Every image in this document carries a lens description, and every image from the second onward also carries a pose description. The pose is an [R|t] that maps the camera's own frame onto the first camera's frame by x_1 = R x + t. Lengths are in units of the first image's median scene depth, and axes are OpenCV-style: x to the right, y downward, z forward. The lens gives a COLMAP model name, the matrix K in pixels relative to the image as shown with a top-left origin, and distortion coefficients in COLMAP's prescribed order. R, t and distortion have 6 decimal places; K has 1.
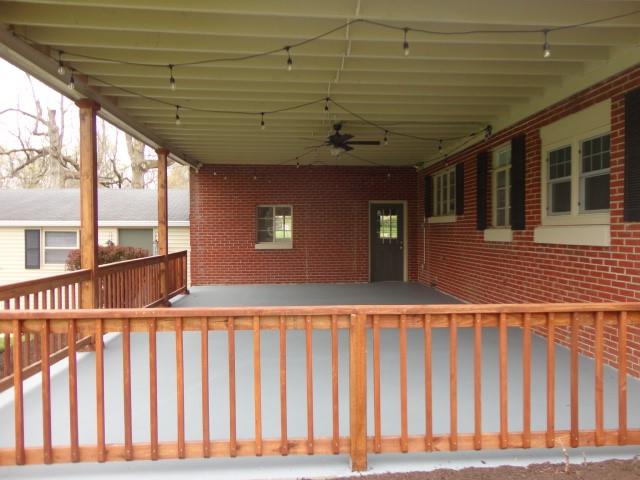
lens RADIAL K [[469.1, 0, 321.9], [0, 469.1, 238.4], [0, 0, 1]] dist [-0.009185, 0.005484]
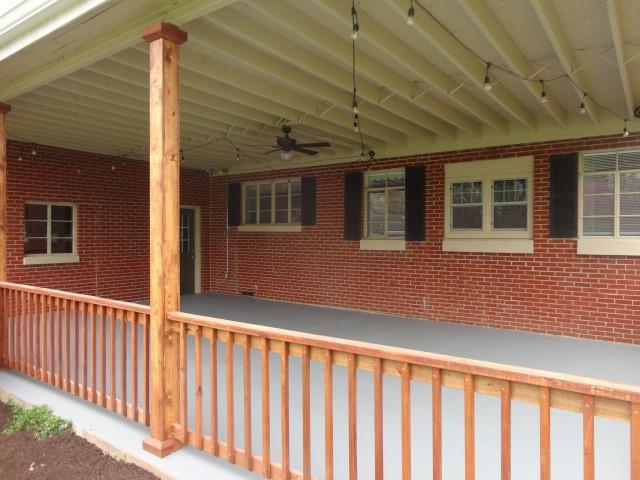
lens RADIAL K [[469.1, 0, 321.9], [0, 469.1, 238.4], [0, 0, 1]] dist [-0.009185, 0.005484]
pose [[0.642654, 0.003131, 0.766150, -0.766242], [0.003704, 0.999967, -0.007194, -0.018118], [-0.766148, 0.007461, 0.642621, 0.424575]]
